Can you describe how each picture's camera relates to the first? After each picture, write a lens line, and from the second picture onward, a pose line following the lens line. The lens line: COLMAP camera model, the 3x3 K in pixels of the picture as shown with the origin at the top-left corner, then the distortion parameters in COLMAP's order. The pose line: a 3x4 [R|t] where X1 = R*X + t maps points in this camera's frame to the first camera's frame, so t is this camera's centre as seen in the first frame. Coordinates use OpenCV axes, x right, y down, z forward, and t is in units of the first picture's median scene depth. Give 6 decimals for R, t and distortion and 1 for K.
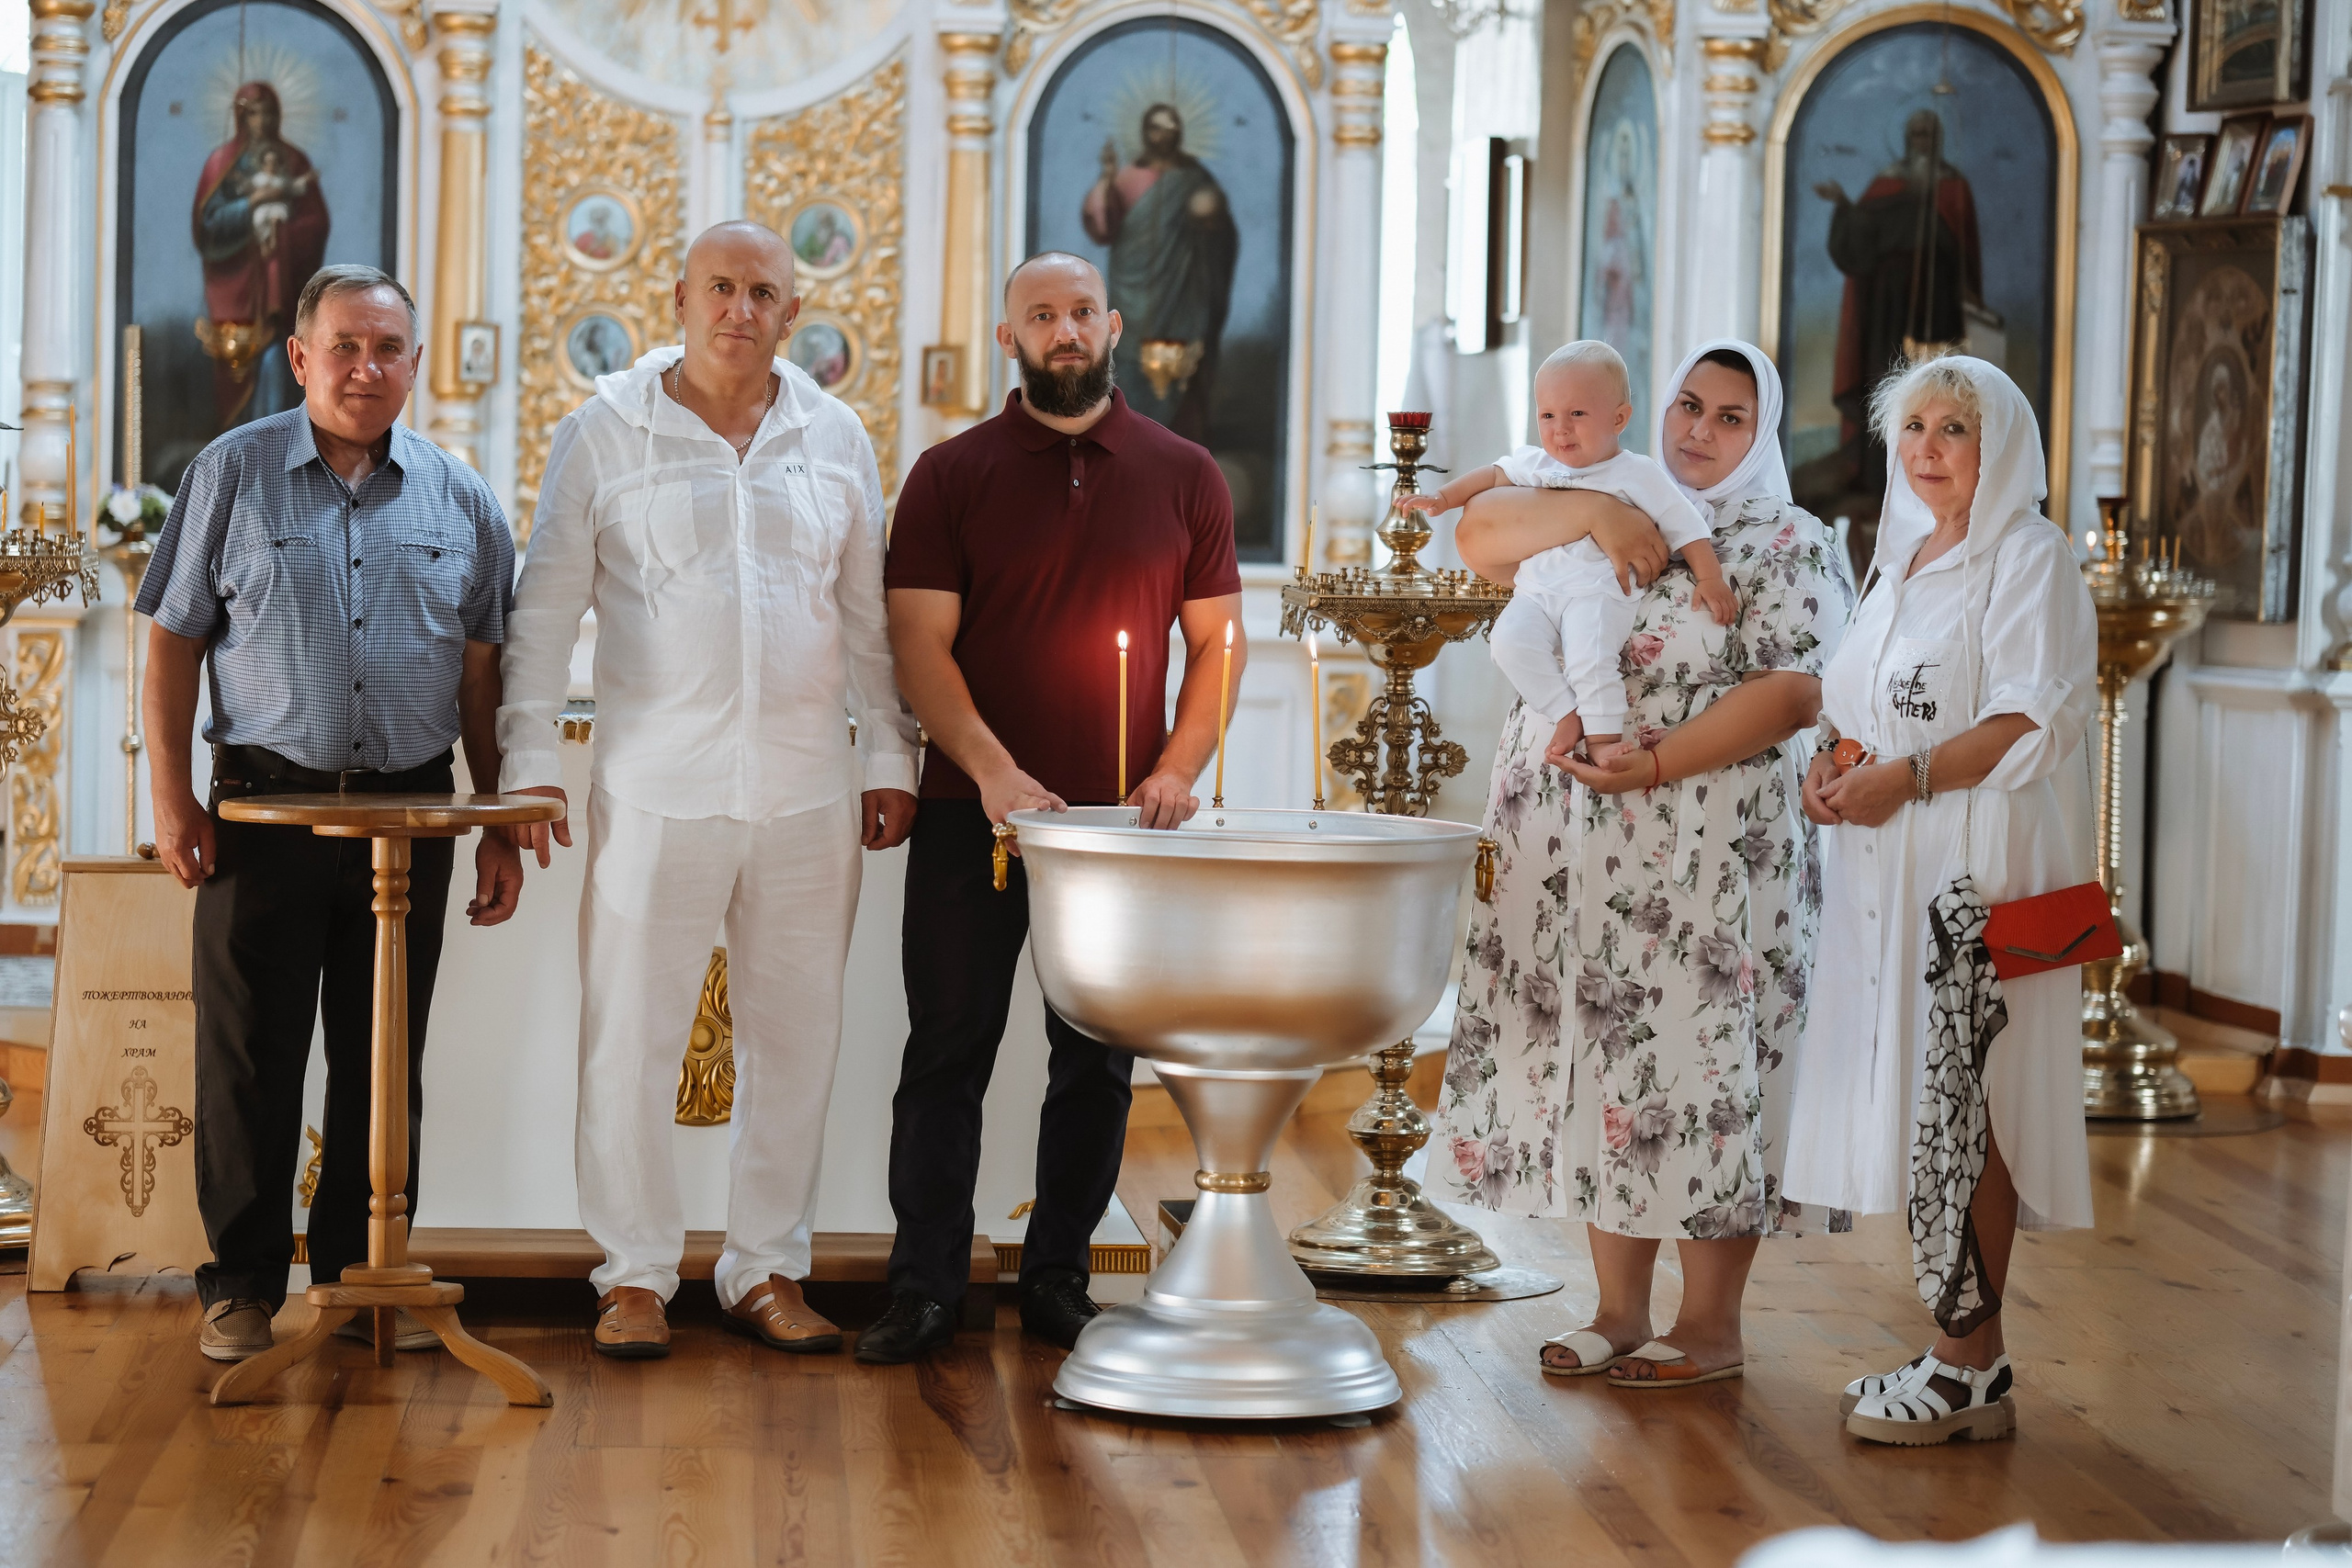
lens RADIAL K [[5438.9, 0, 1176.0], [0, 5438.9, 784.0], [0, 0, 1]] dist [0.066685, -0.057849]
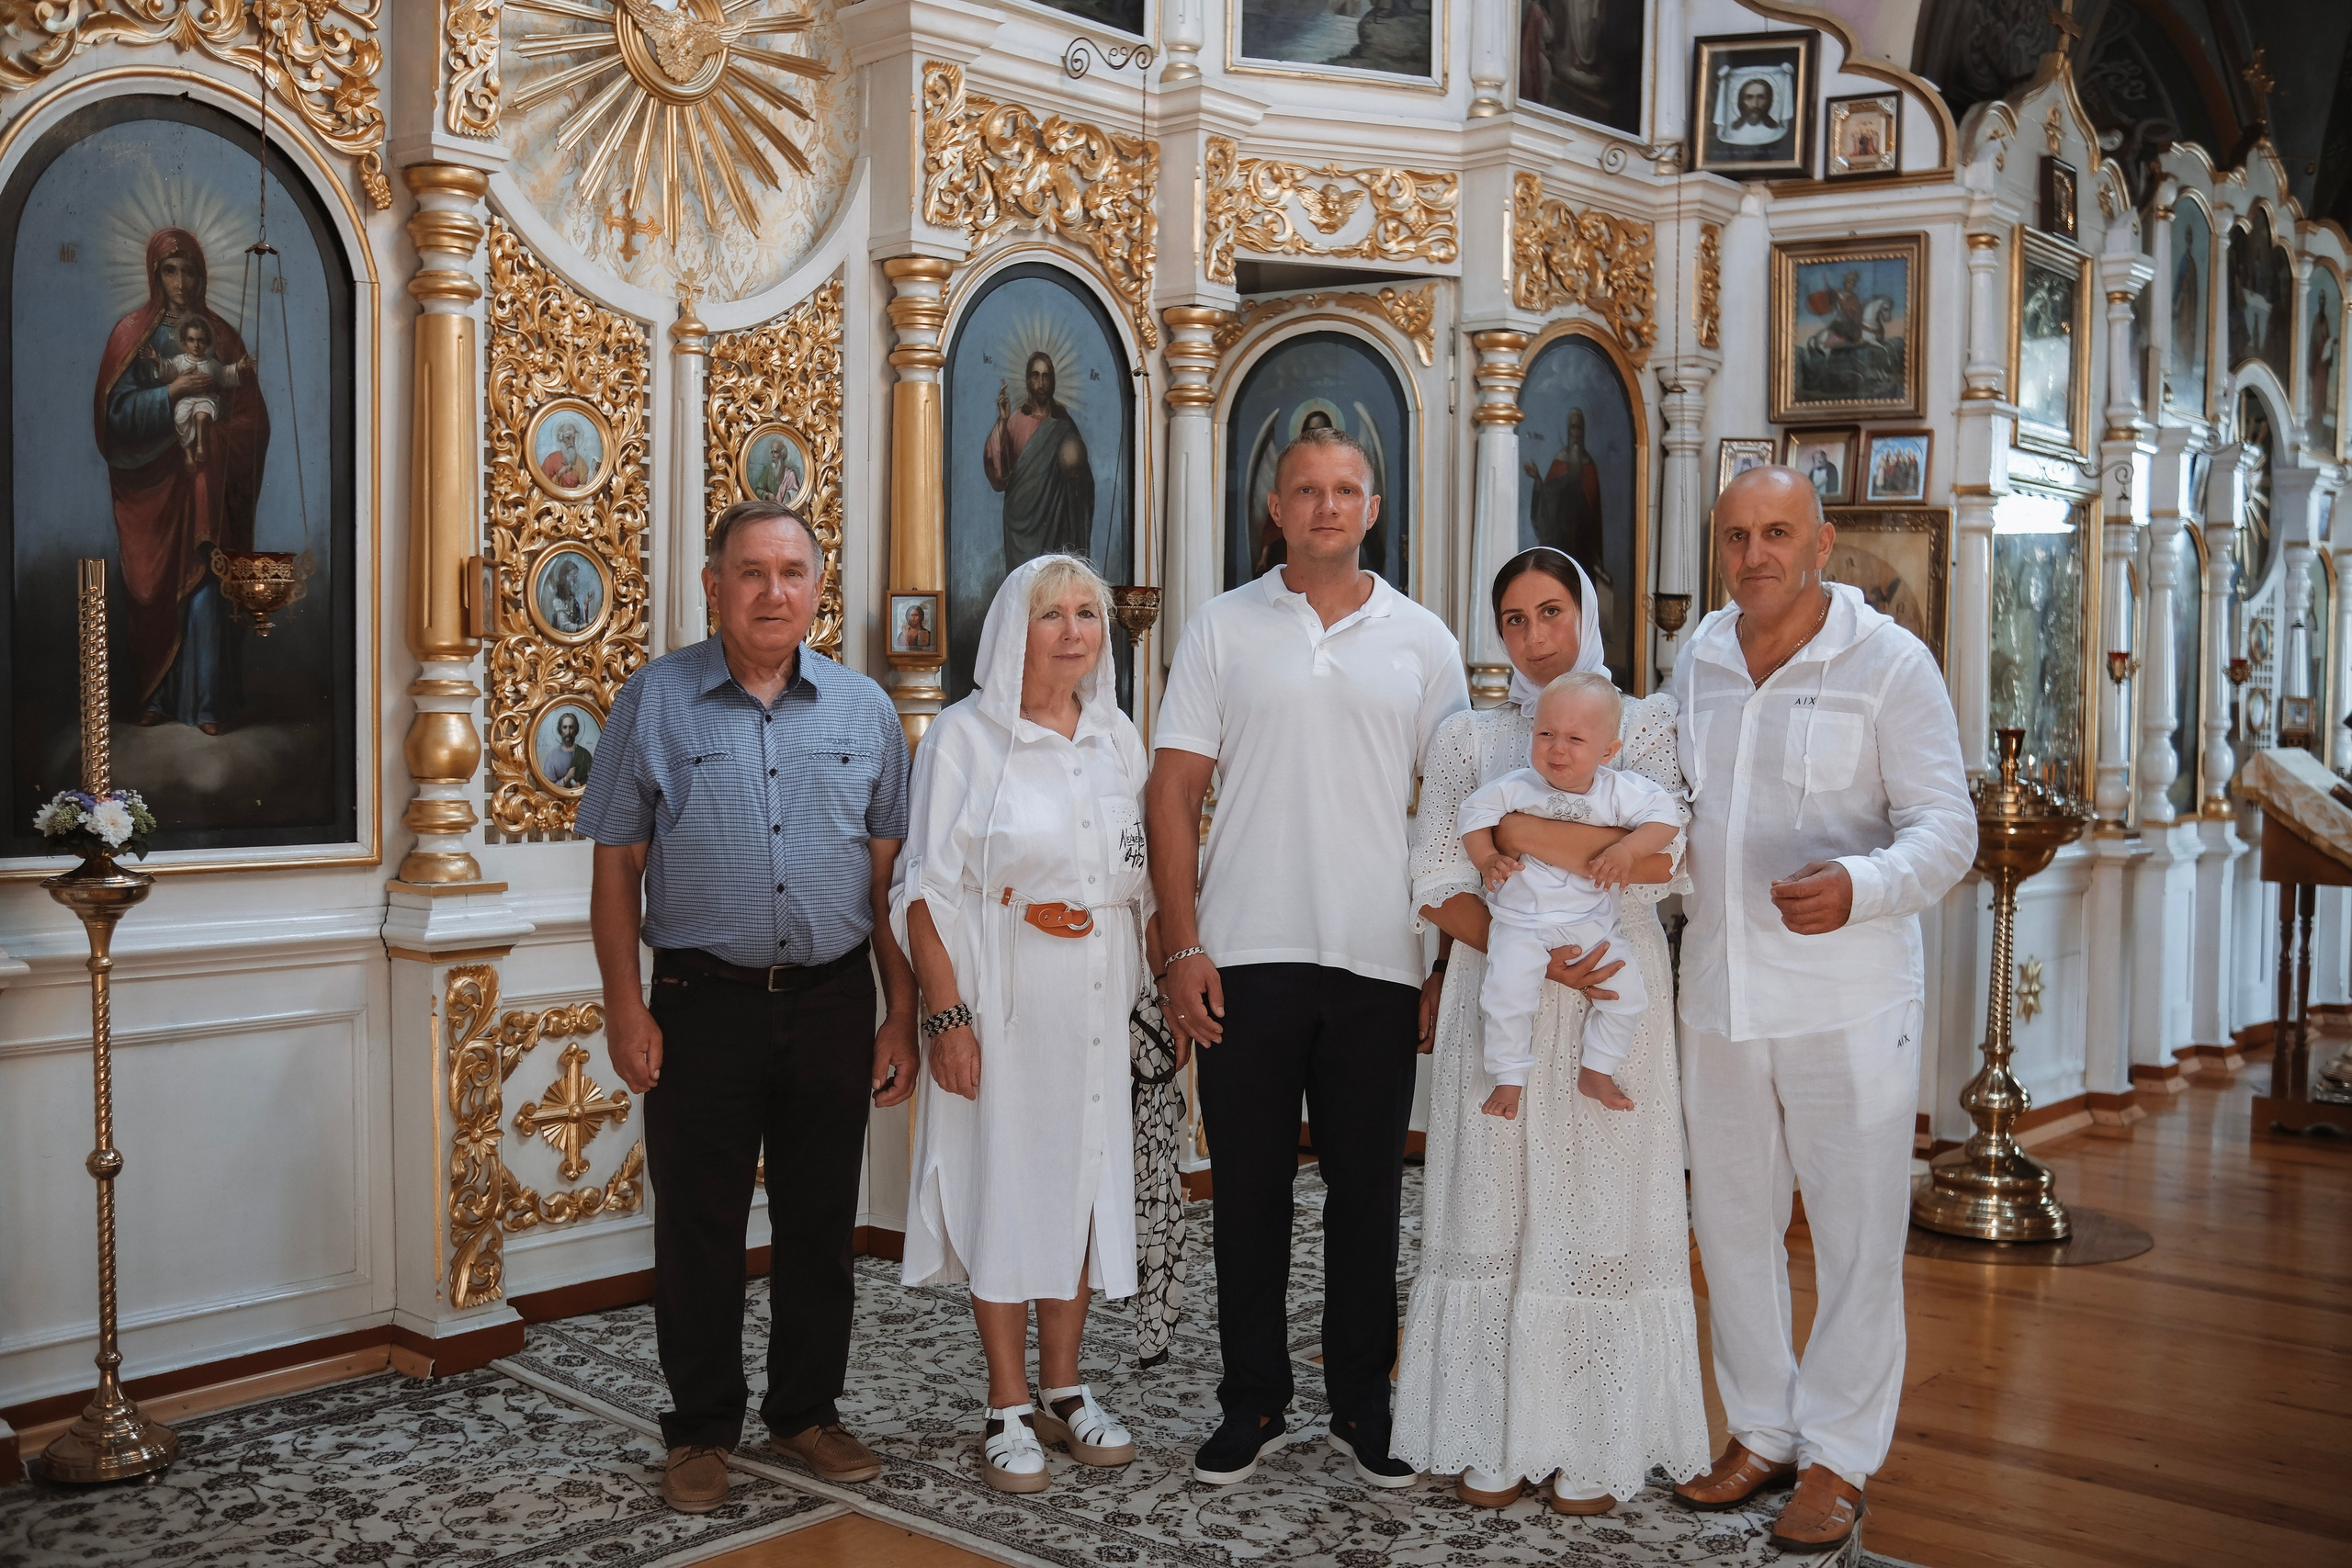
lens RADIAL K [[2340.0, 0, 1192.9], [0, 2340.0, 783.4], [0, 0, 1]] dist [-0.123807, 0.189158]
pose [[0.711770, -0.048990, 0.700702, -0.290339], [0.044534, 0.998705, 0.024588, -0.055666], [-0.701000, 0.013704, 0.713030, 0.684297]]
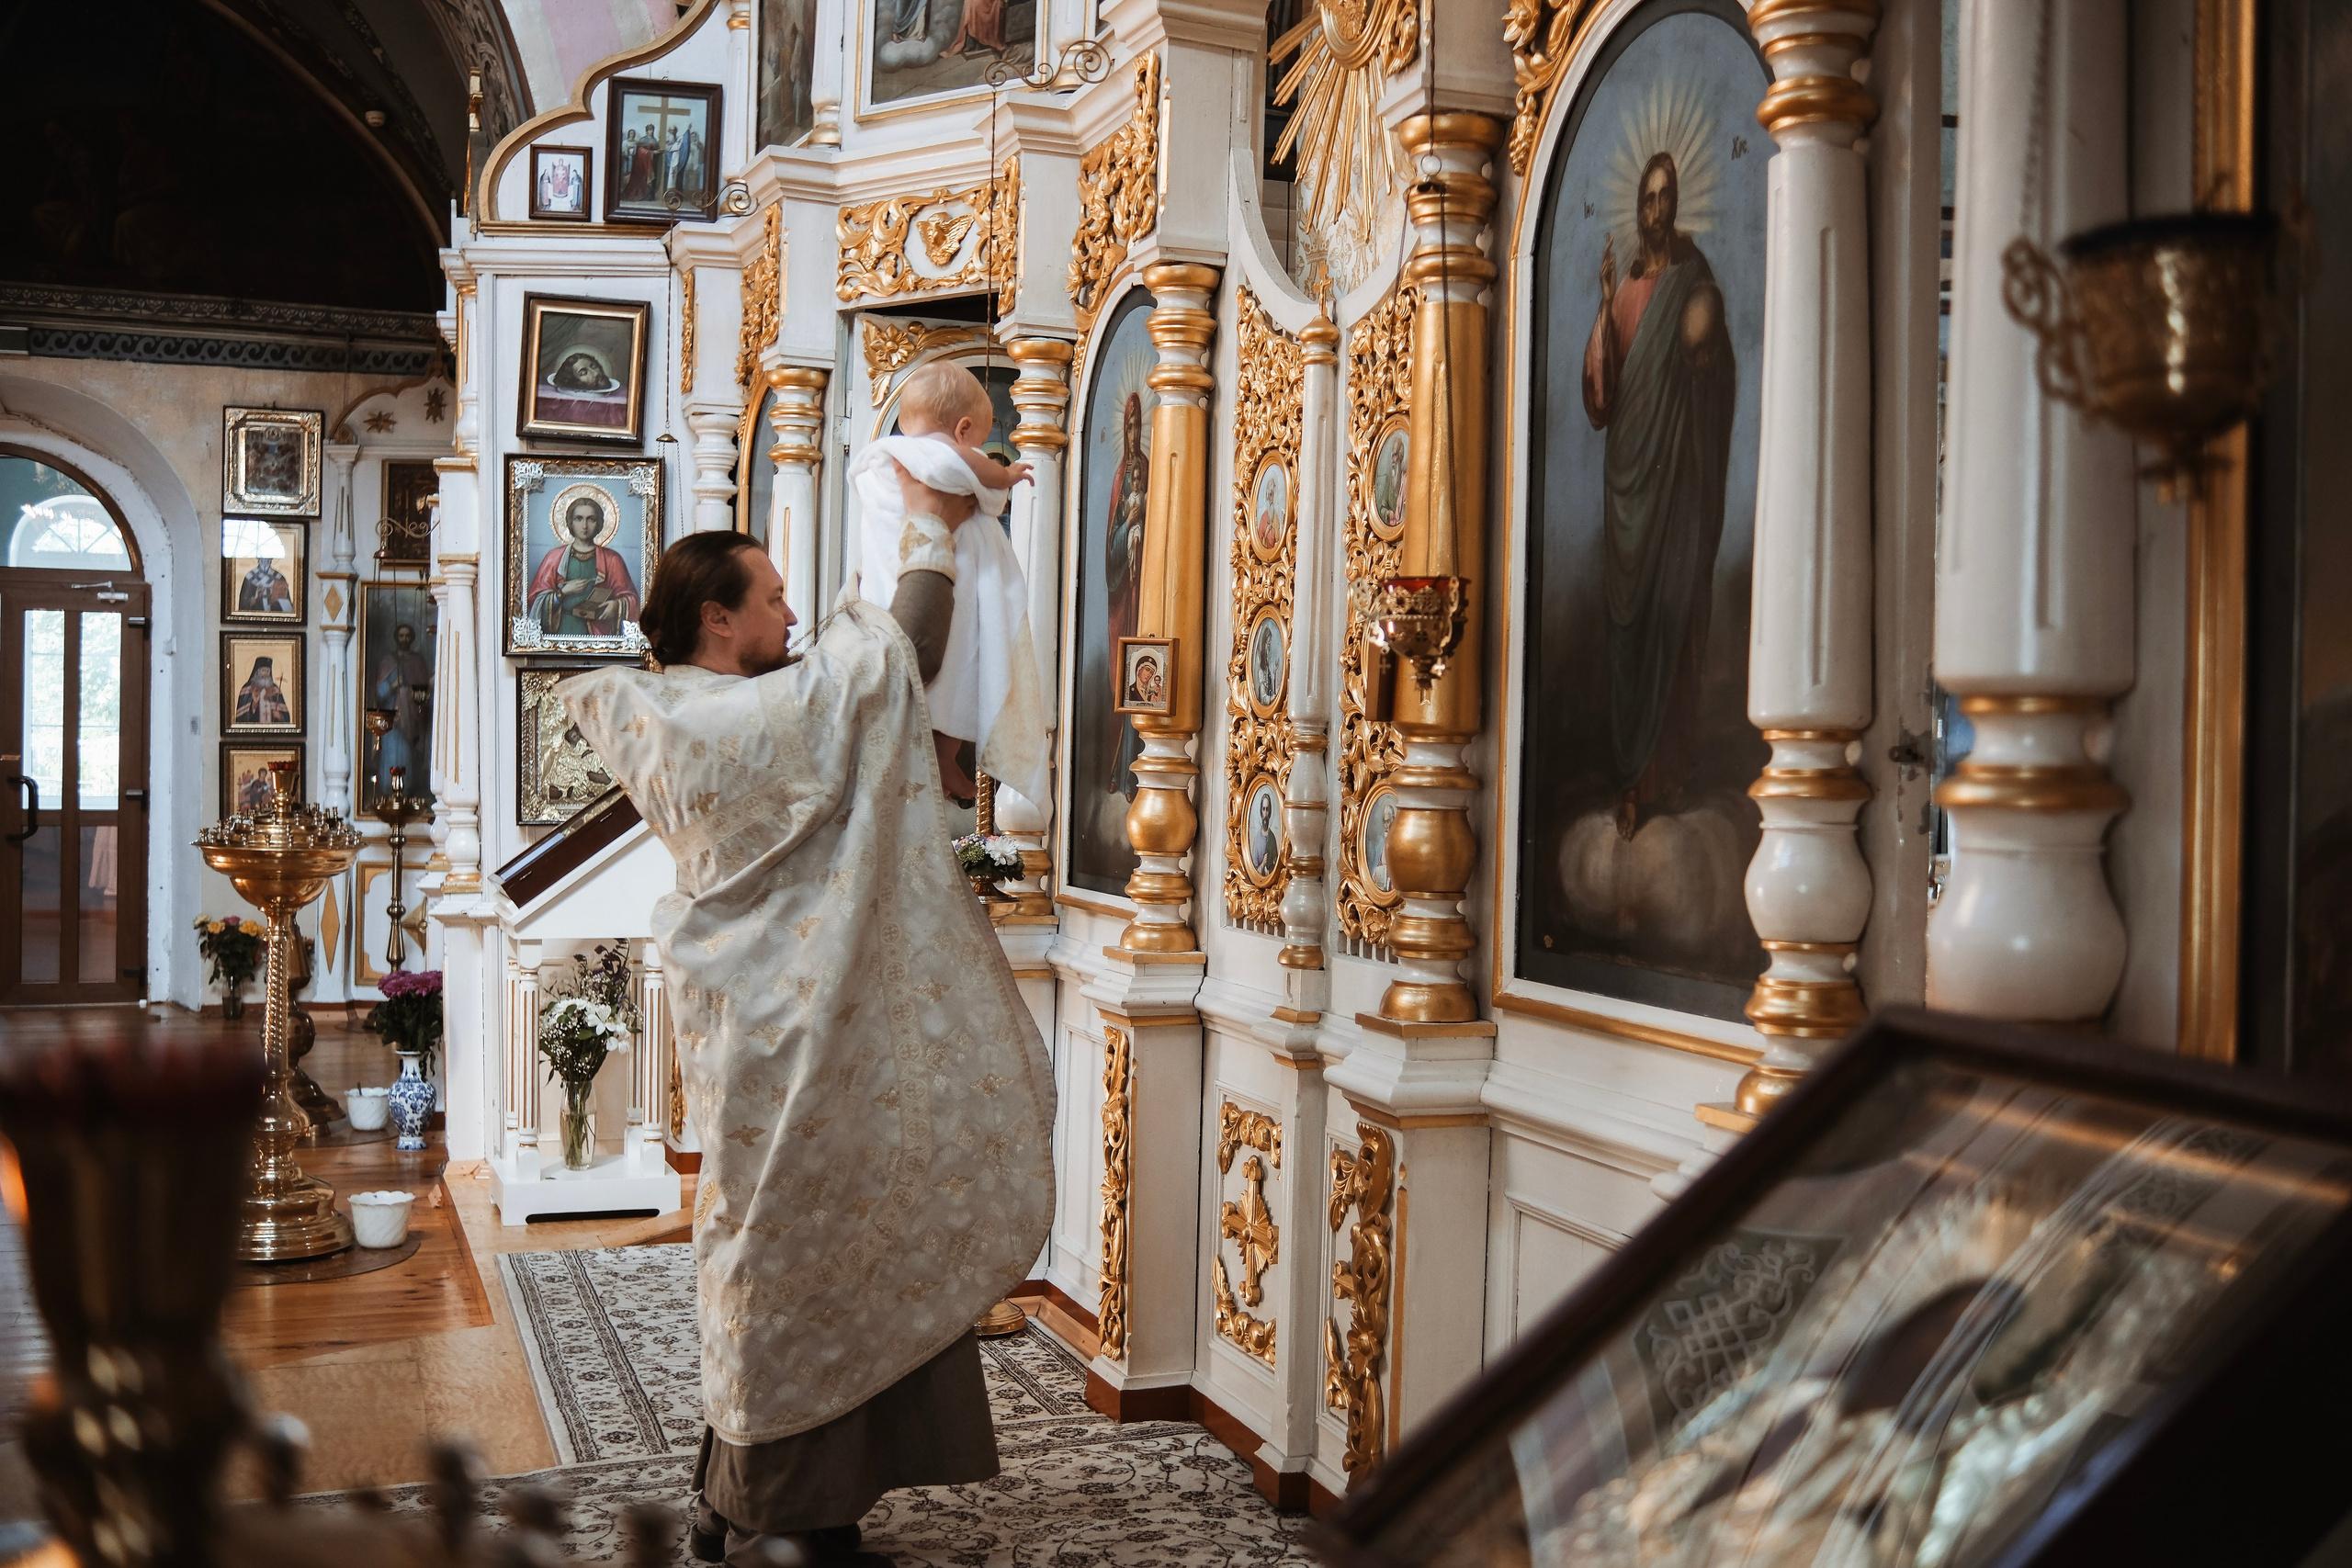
lens RADIAL K [[2348.9, 0, 1184.9], [0, 2348.9, 756.1], [0, 0, 1]] dist [-0.126158, 0.210912]
pose [[0.282956, -0.018394, -0.958956, 0.209187], [-0.057530, 0.997690, -0.036112, -0.054015], [0.957406, 0.065387, 0.281244, 0.899725]]
